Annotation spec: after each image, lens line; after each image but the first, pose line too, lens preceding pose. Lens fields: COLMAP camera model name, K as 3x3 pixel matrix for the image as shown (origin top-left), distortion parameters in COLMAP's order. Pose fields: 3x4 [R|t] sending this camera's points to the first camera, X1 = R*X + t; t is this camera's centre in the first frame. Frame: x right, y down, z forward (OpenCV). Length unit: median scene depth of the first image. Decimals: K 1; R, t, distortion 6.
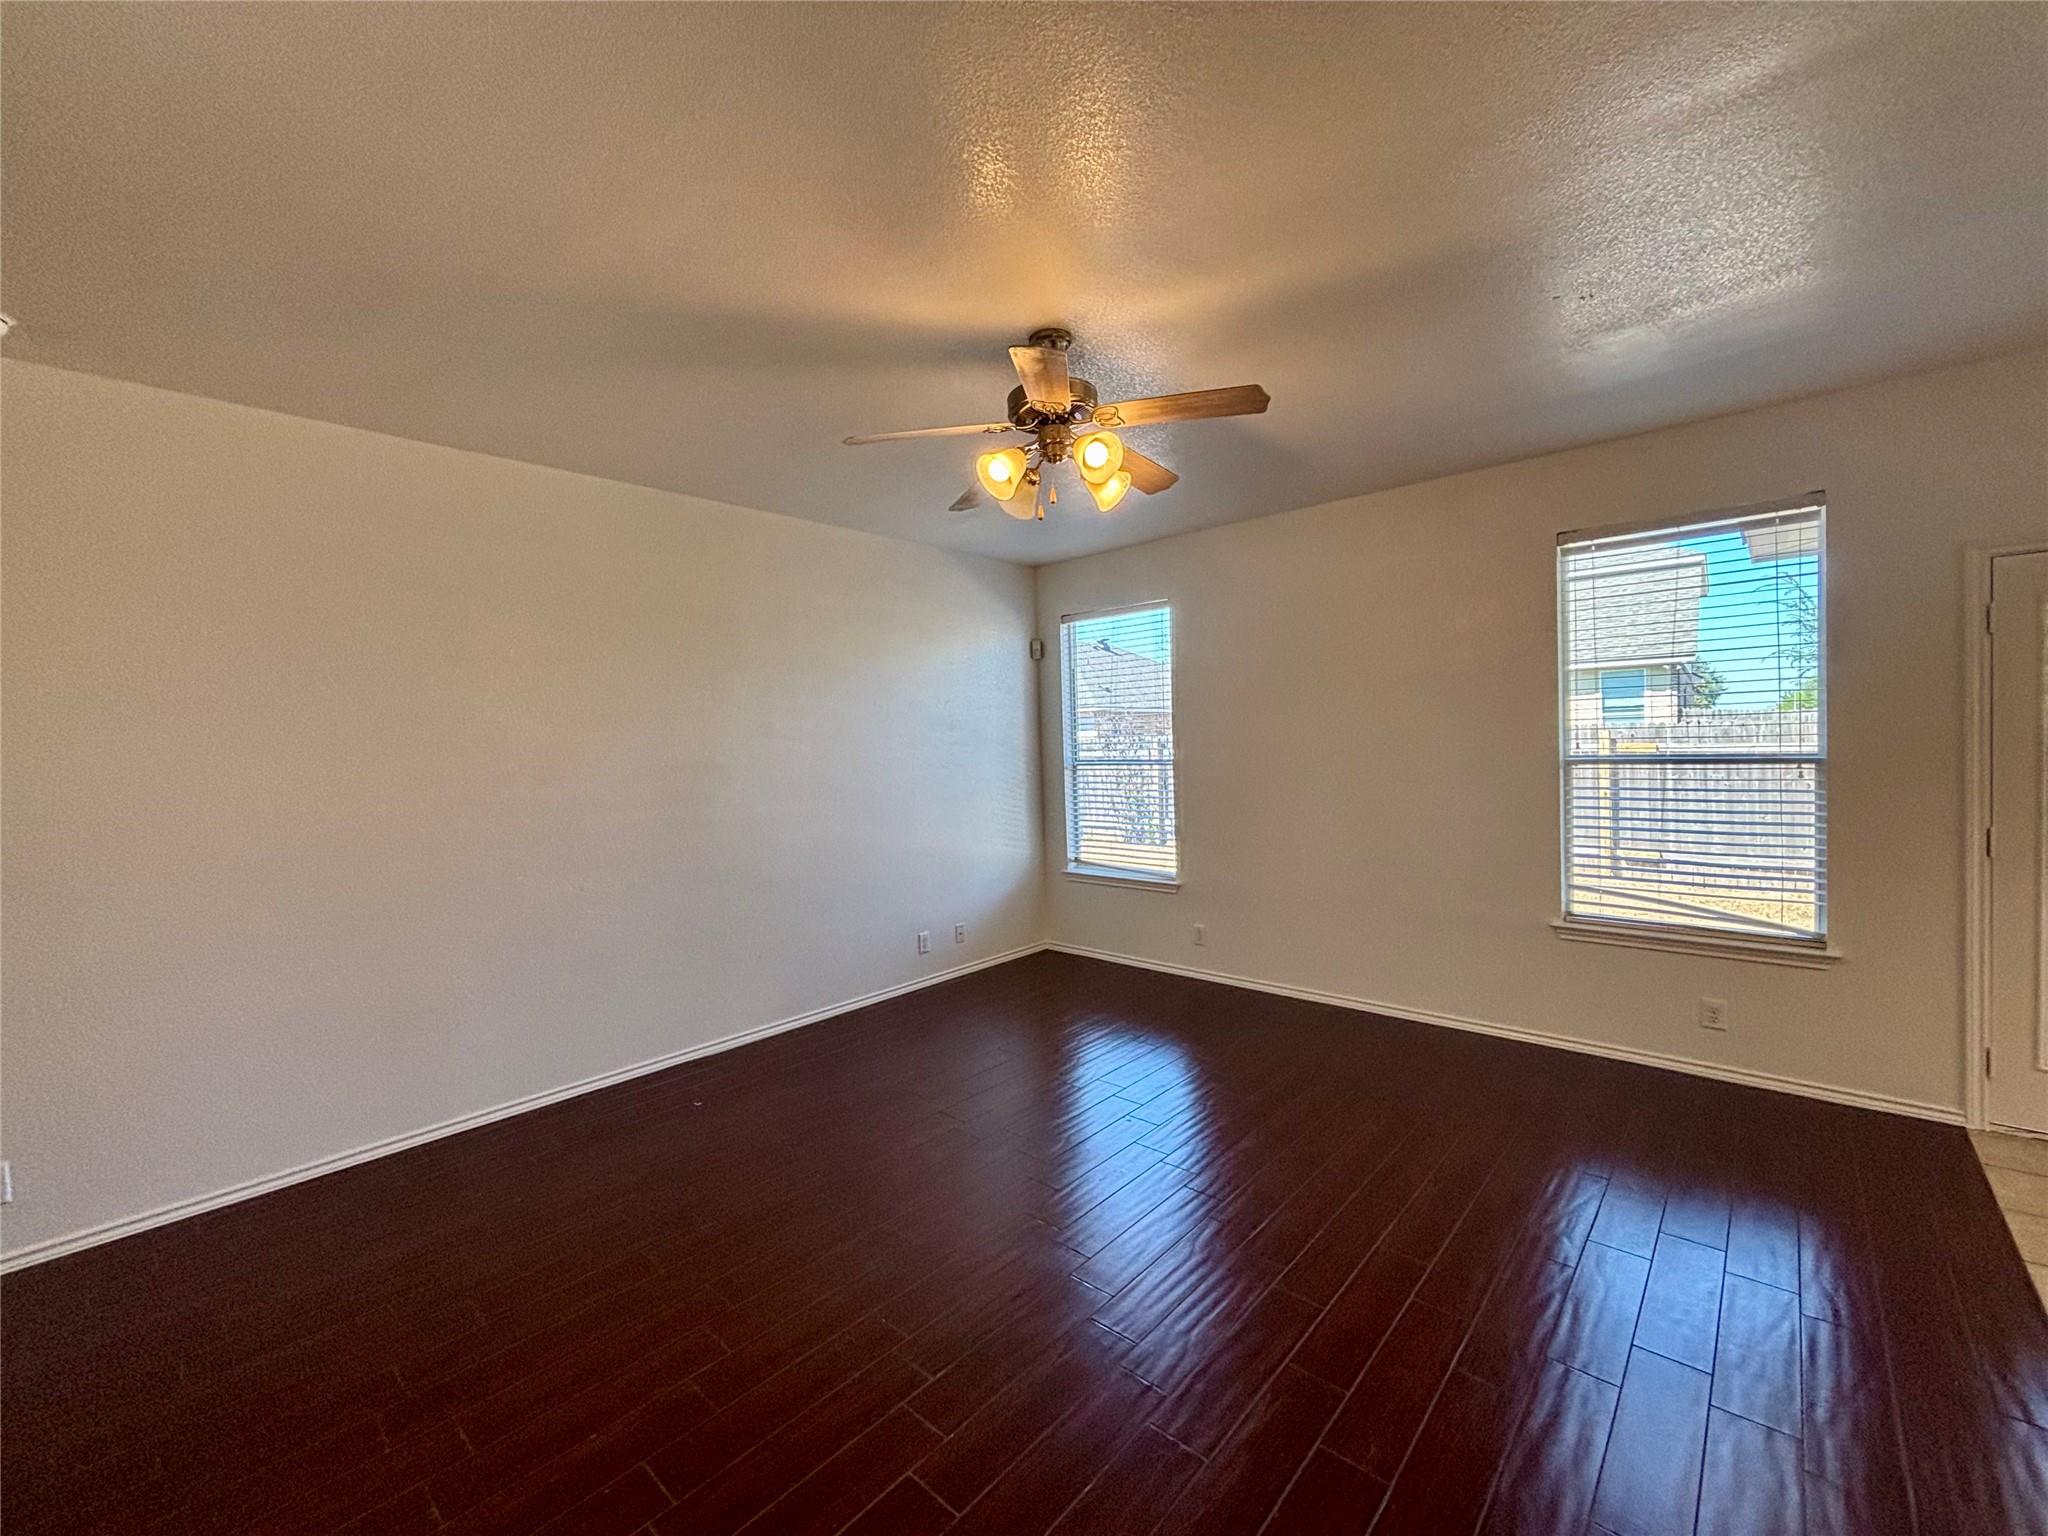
lens RADIAL K [[833.5, 0, 1008.5], [0, 833.5, 776.0], [0, 0, 1]] dist [0.002158, -0.000537]
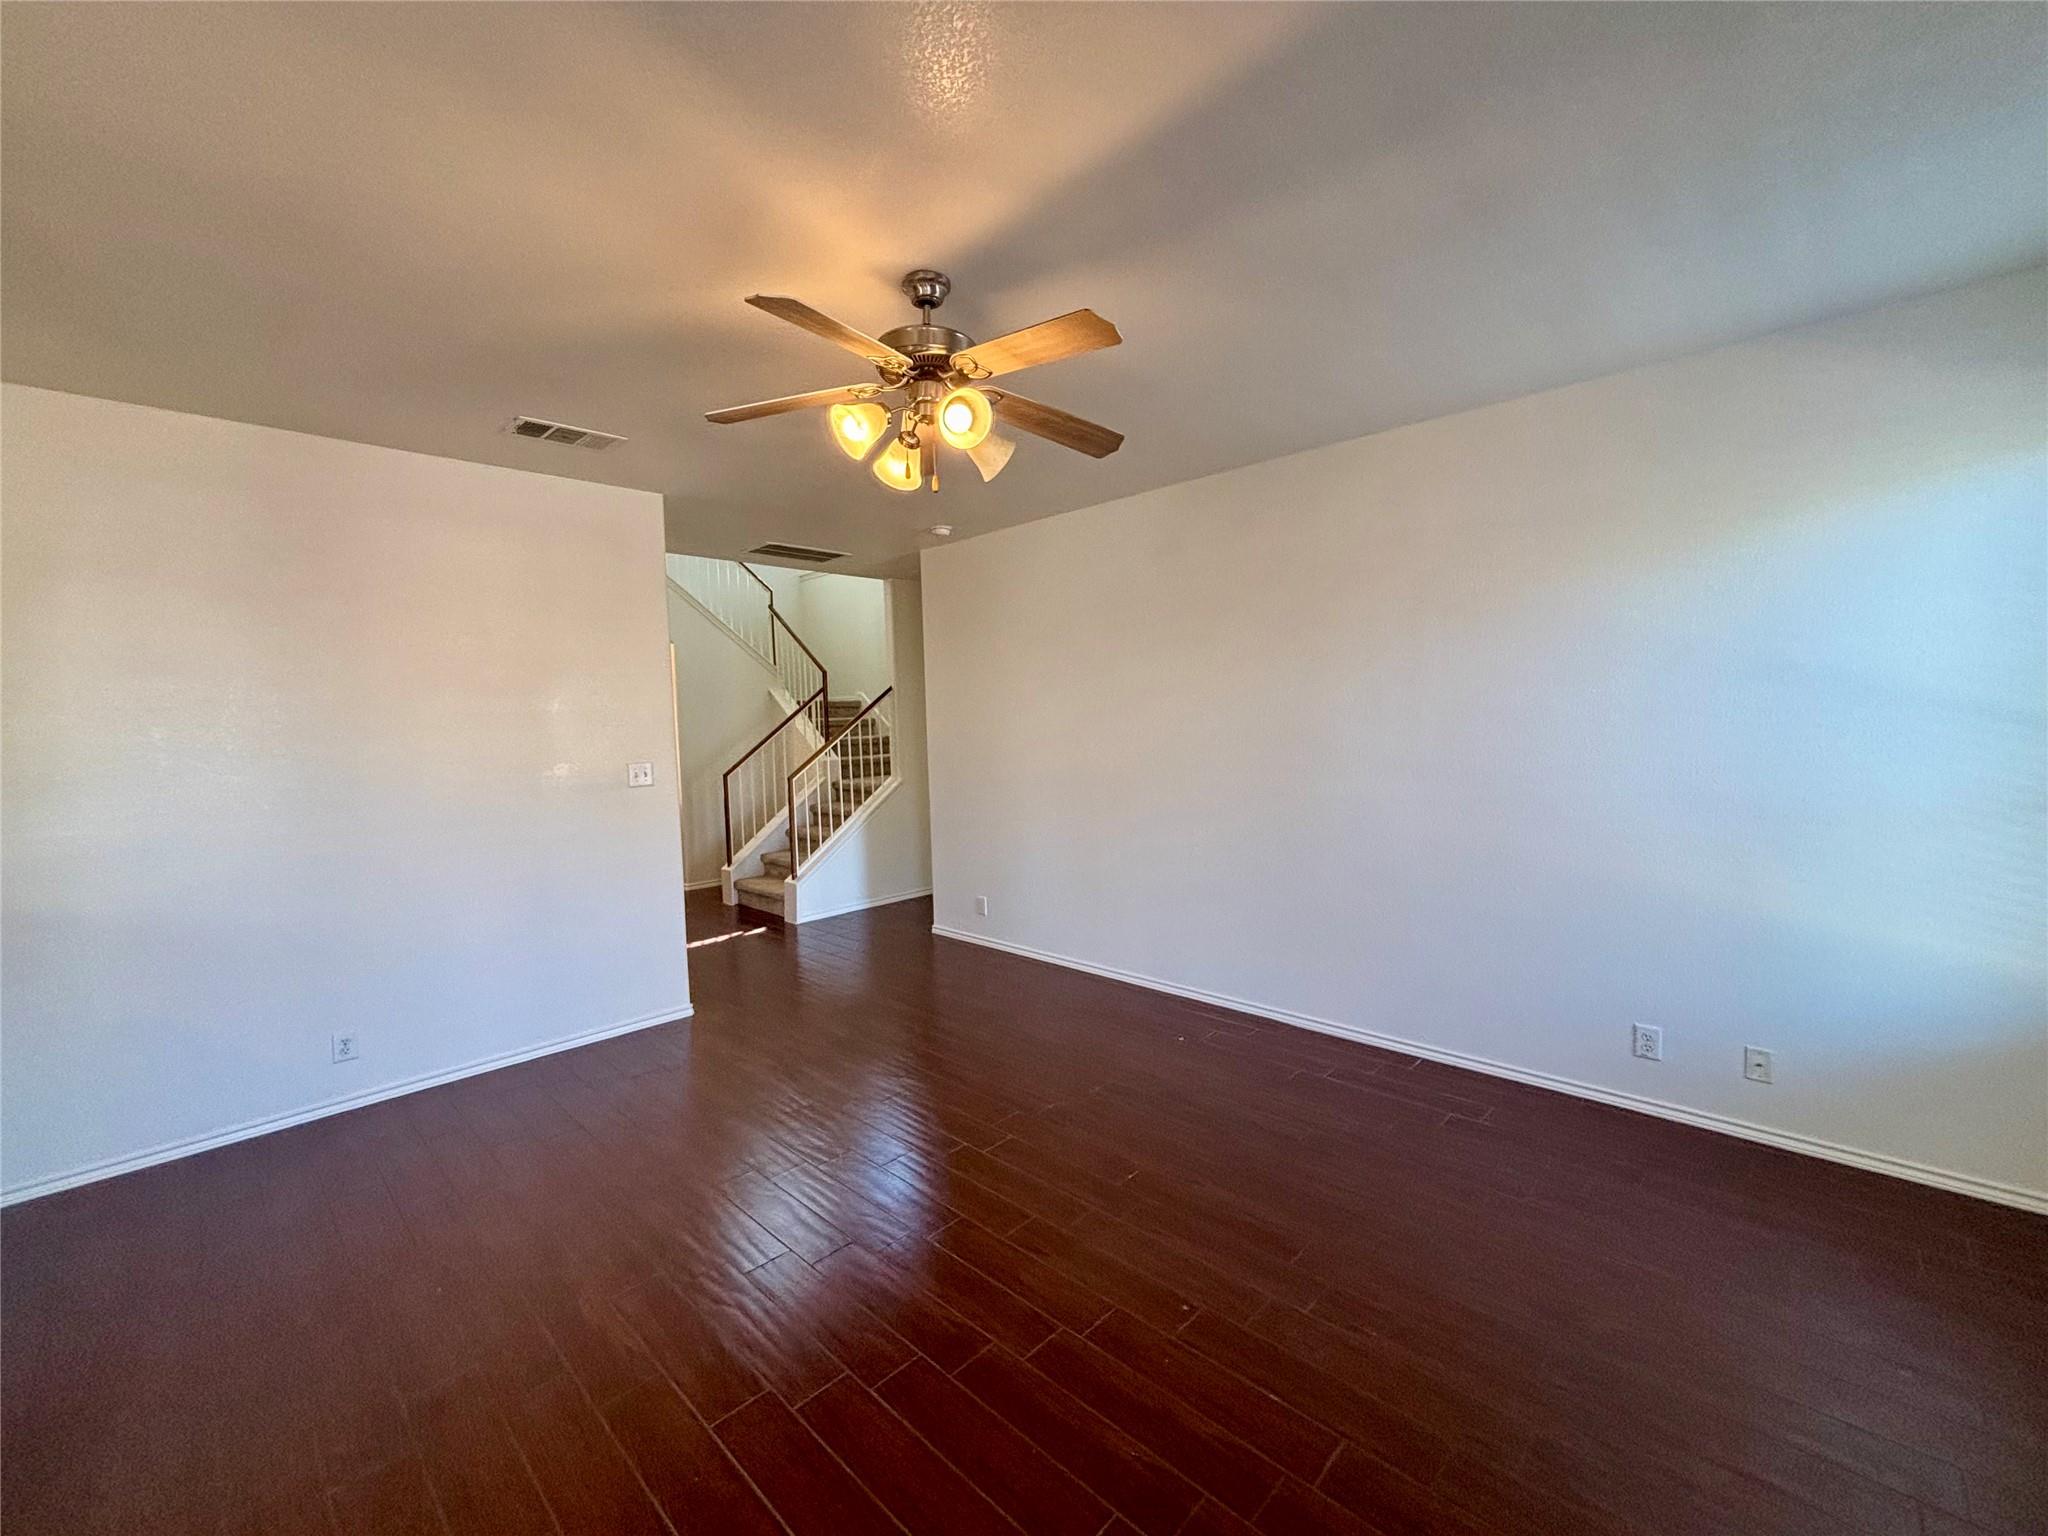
lens RADIAL K [[833.5, 0, 1021.6], [0, 833.5, 759.6], [0, 0, 1]] dist [0.002158, -0.000537]
pose [[-0.024763, 0.082161, -0.996311, 0.660998], [-0.013540, 0.996498, 0.082513, -0.061124], [0.999602, 0.015533, -0.023564, 0.756884]]
